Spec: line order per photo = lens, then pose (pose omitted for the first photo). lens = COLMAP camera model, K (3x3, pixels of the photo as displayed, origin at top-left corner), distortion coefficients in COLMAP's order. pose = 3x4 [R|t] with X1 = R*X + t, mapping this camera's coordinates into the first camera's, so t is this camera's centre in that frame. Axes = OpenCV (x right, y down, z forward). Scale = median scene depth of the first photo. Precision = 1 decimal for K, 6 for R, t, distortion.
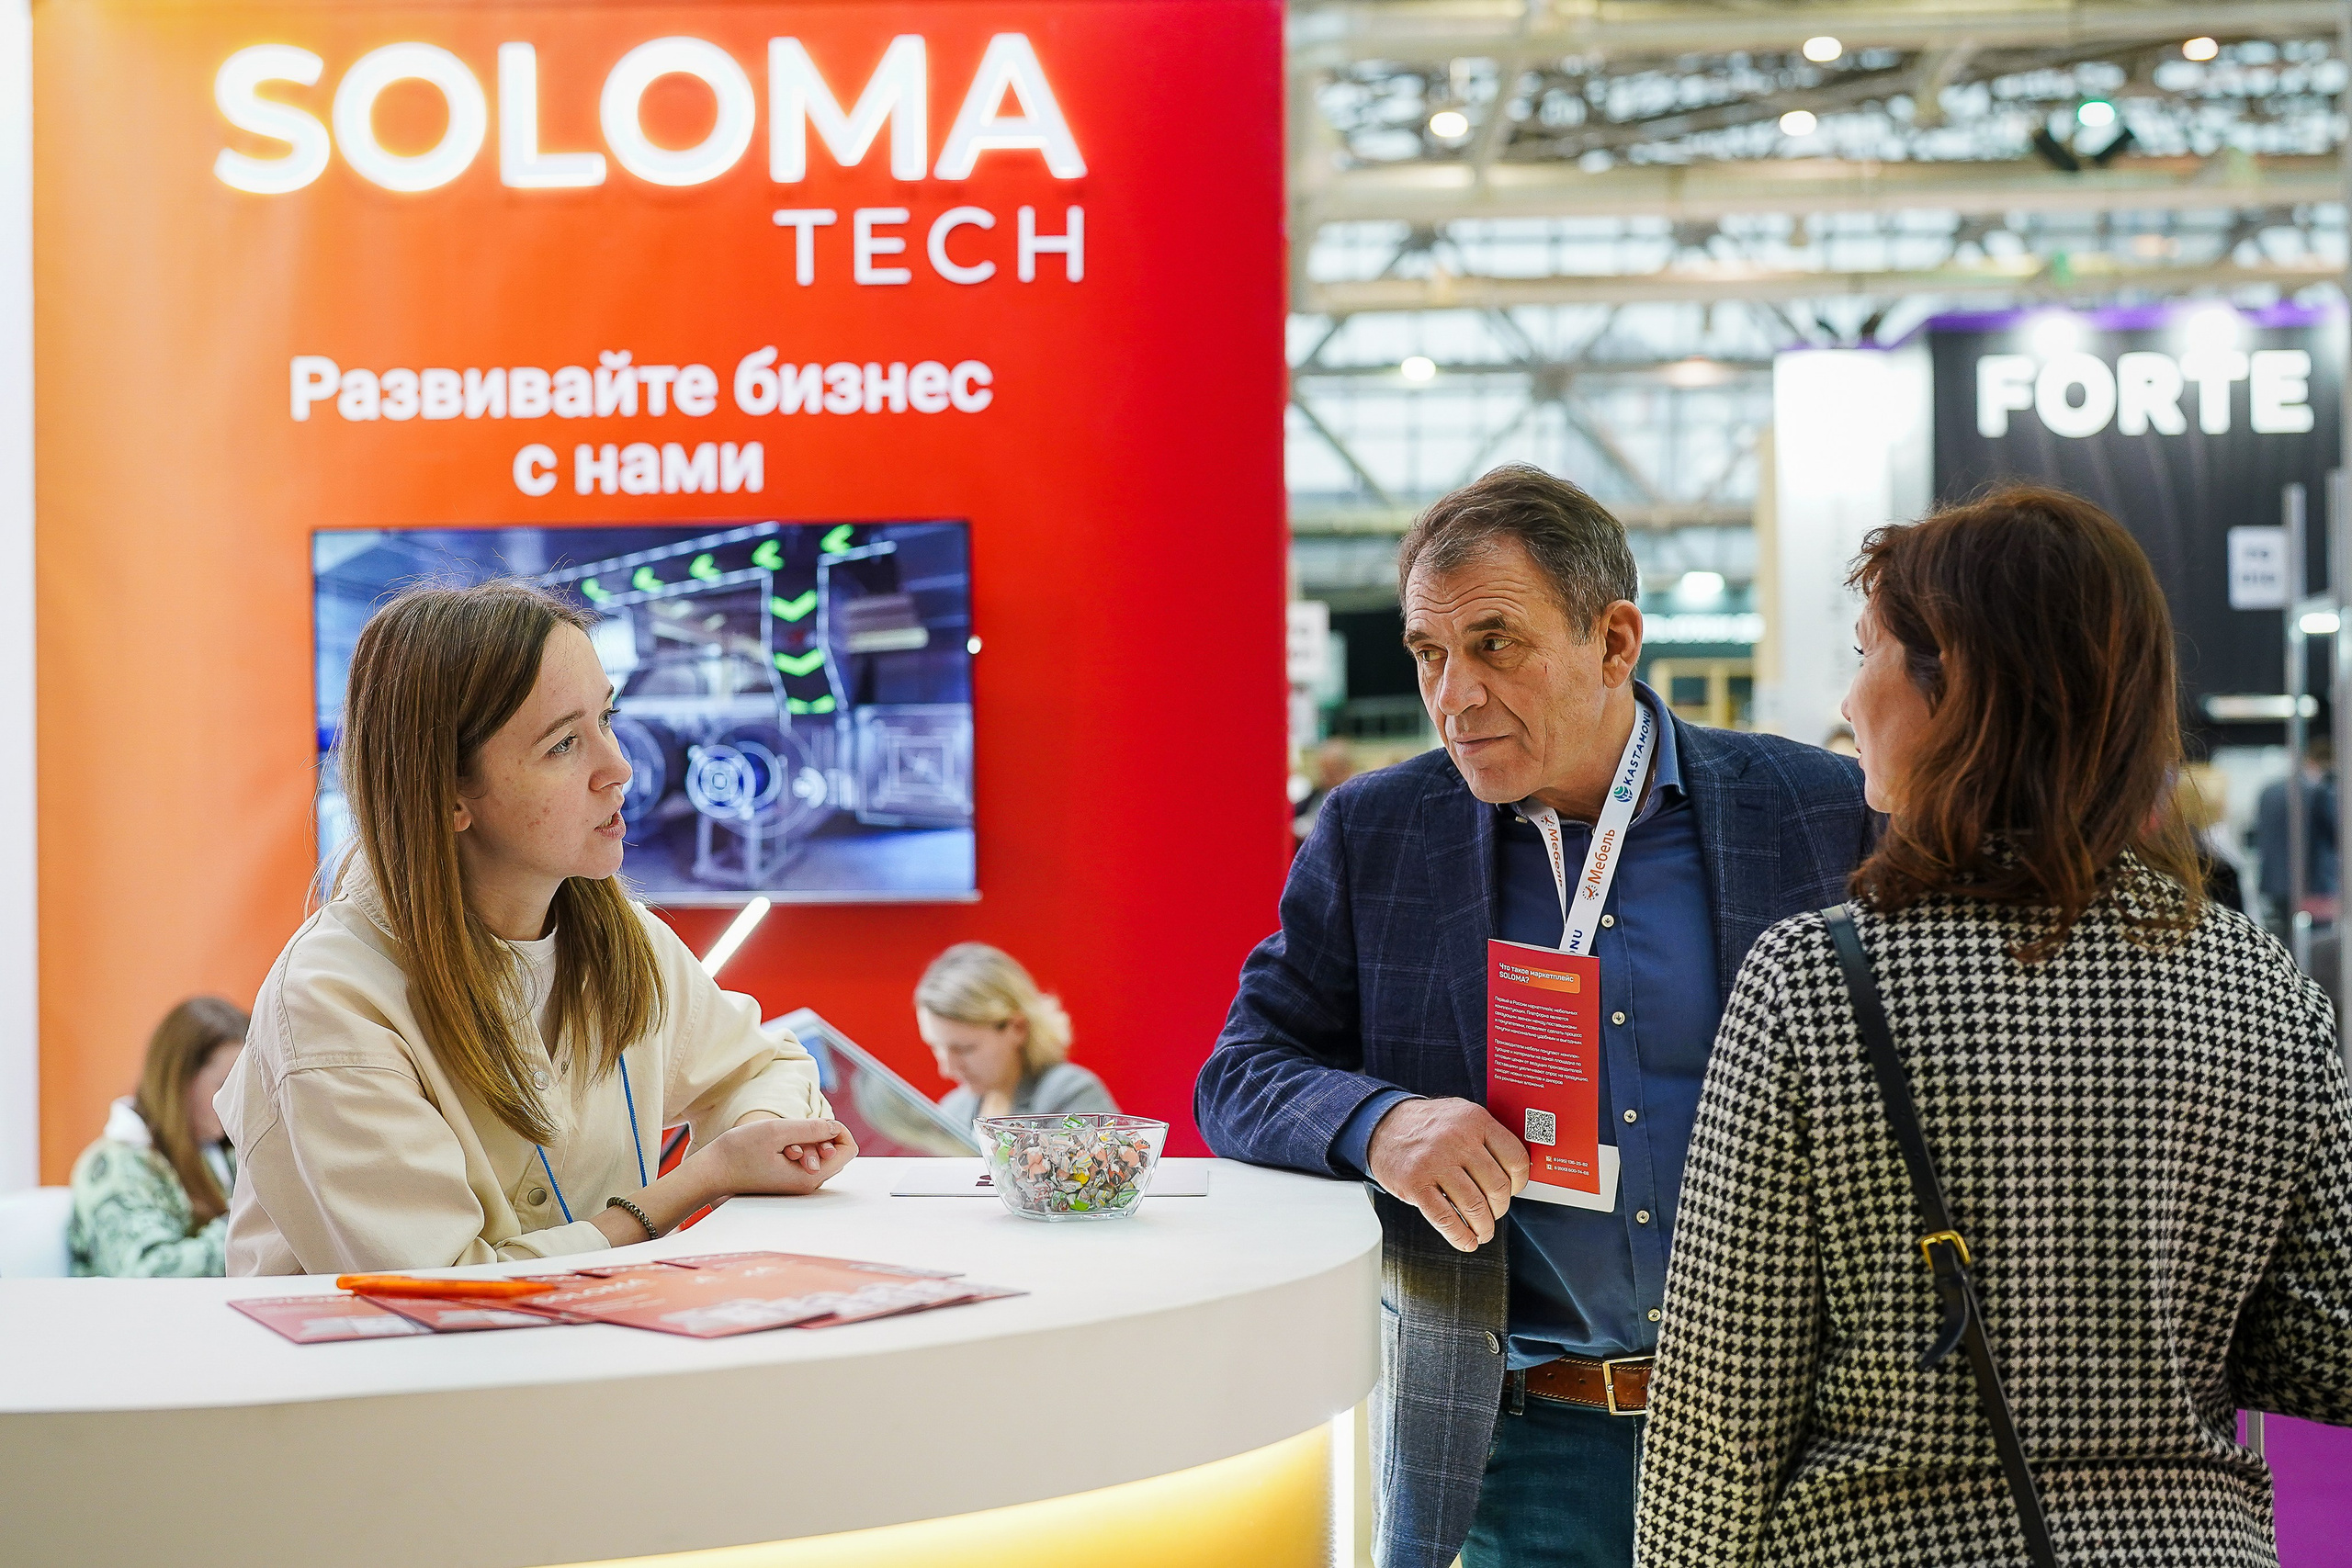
lens RADIAL K [[3483.1, 0, 1176.0], [0, 3483.1, 784.0], [0, 0, 1]] dist [-0.003599, -0.023062]
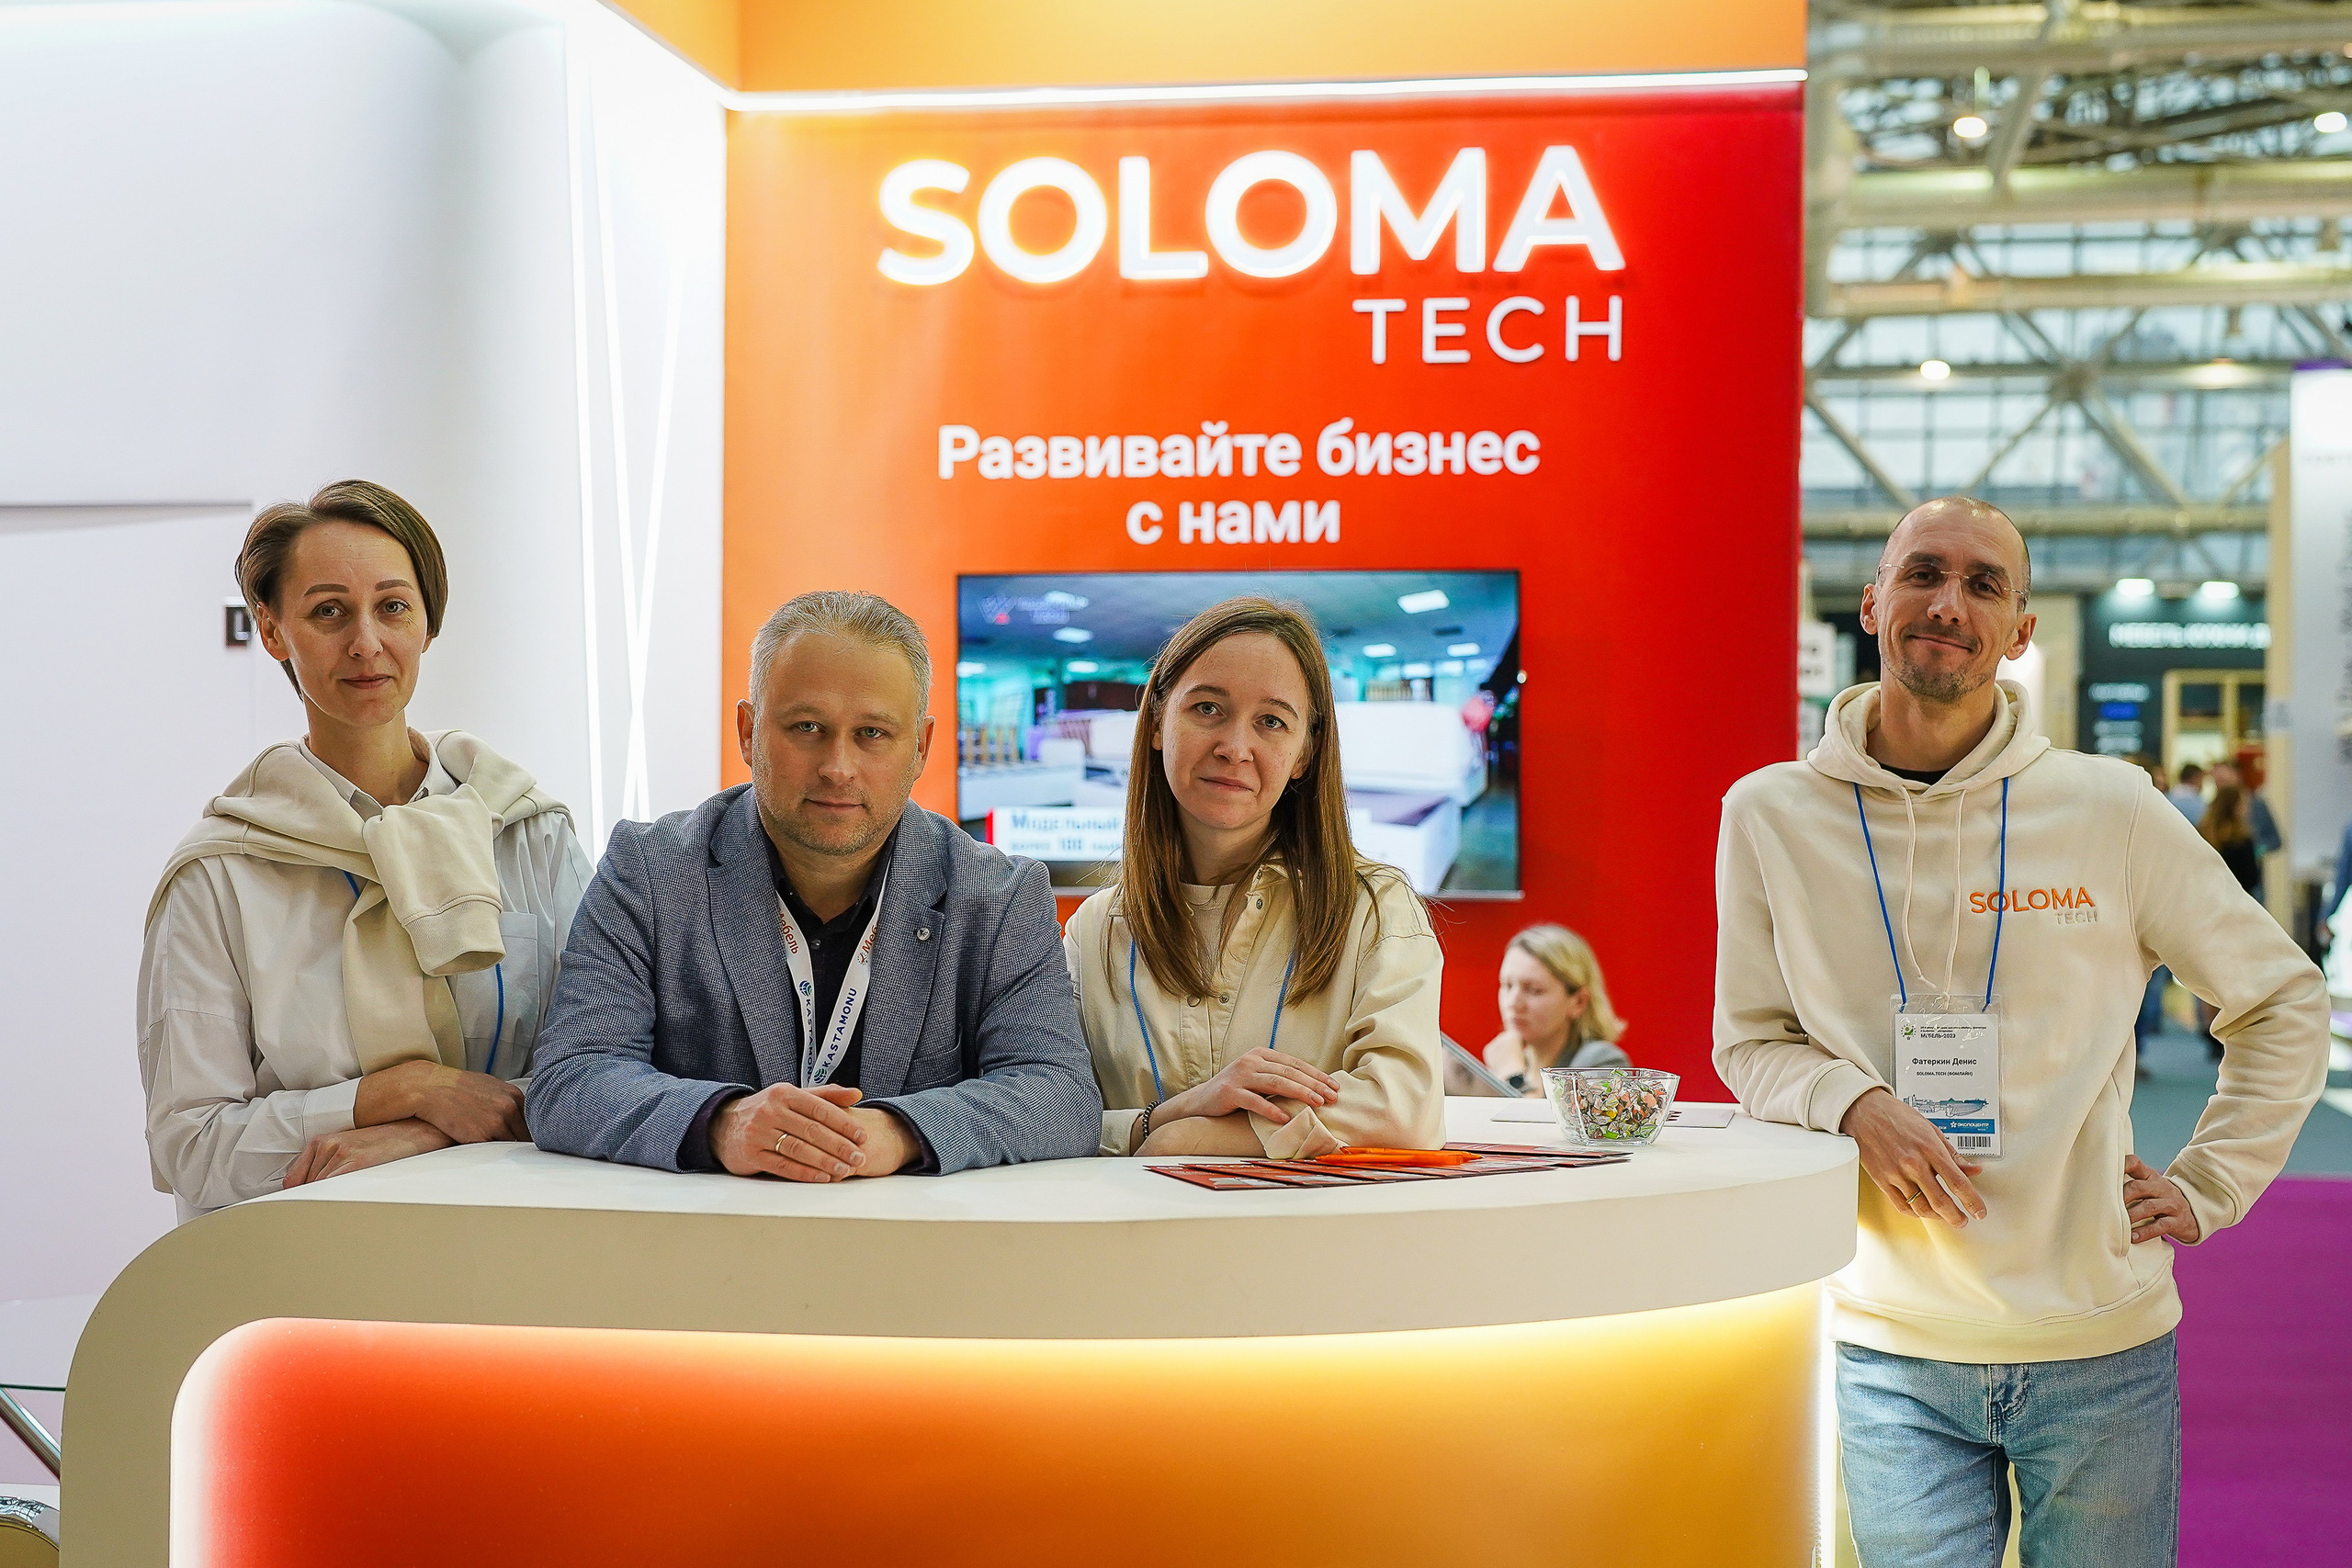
lens RADIAL K [[3425.0, 0, 1178.2], [0, 3425.0, 818.1], [0, 0, 1]] dist [0.005632, -0.074368]
pose [[0.989216, 0.015234, -0.145671, -0.004358], [-0.013492, 0.999825, 0.012939, -0.006303], [0.145843, -0.010834, 0.989248, -0.132764]]
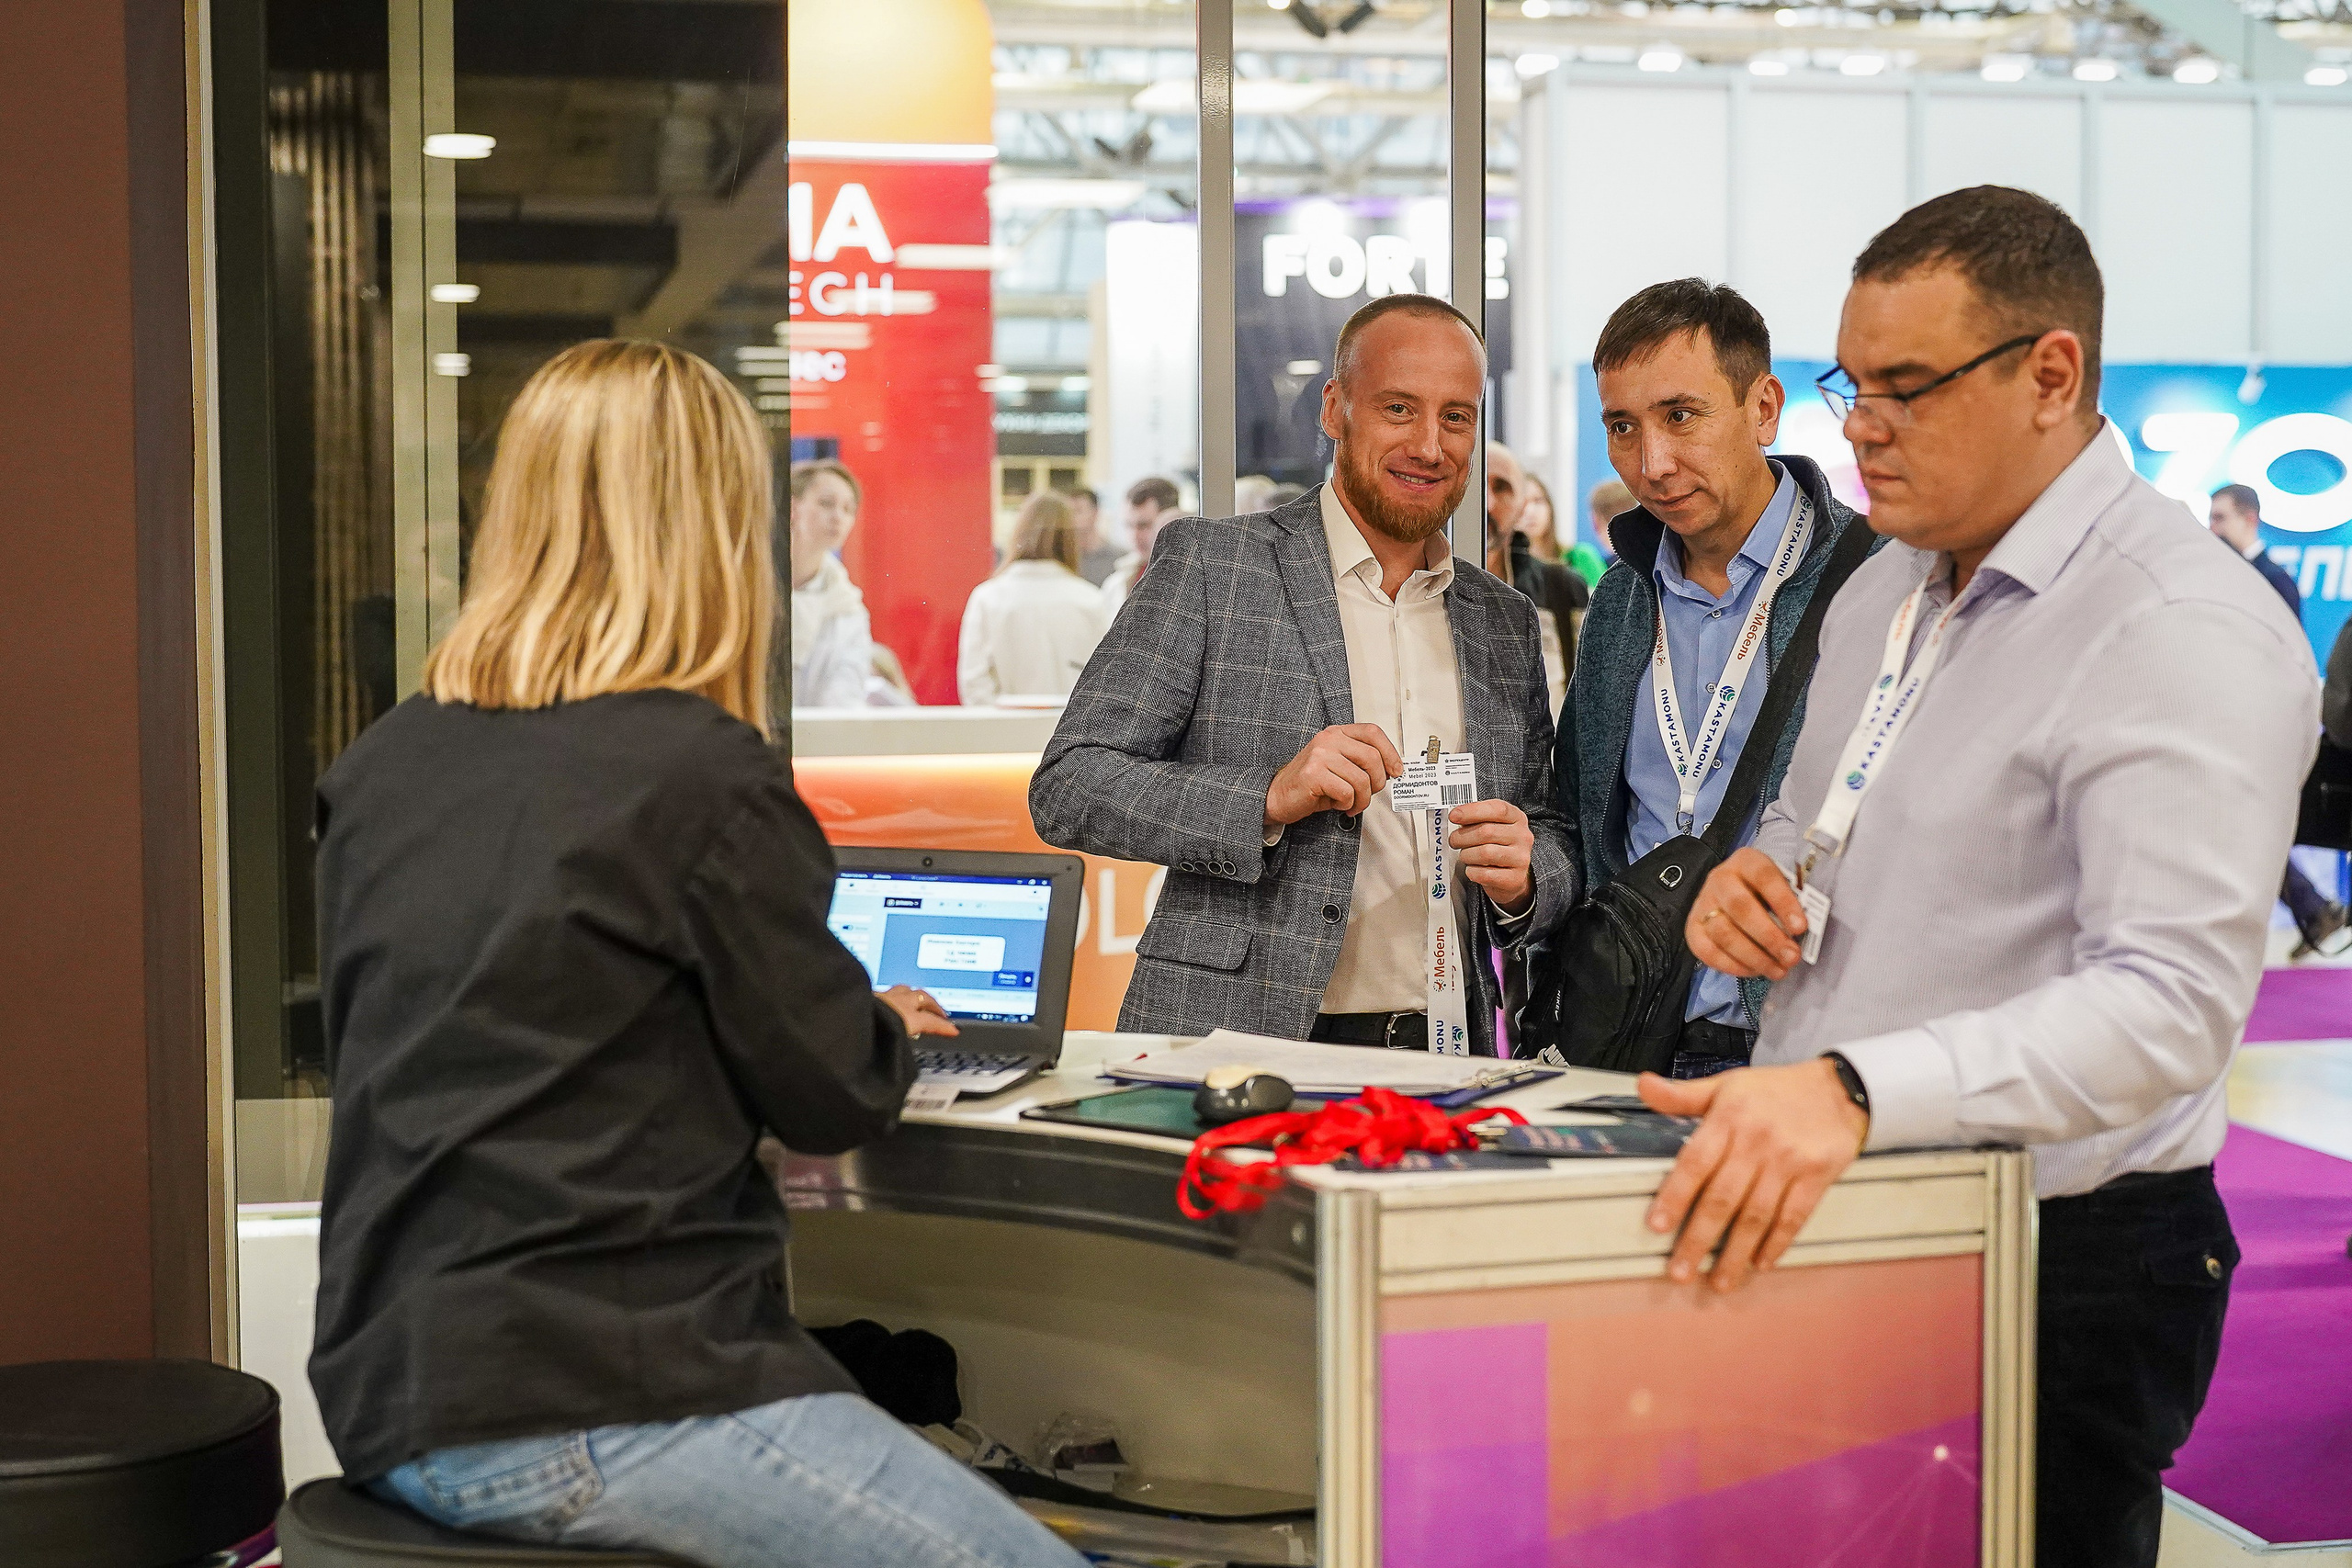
lens RADIAL K [[3483.1, 0, 1176.0], [0, 3483.1, 784.0], [0, 0, 1]] dist [-0.003599, -0.023062]
pose [[0.977035, -0.013940, 0.212624, -0.286165], [0.000078, 0.997881, 0.065063, -0.003106], [-0.213080, -0.063552, 0.974966, -0.976146]]
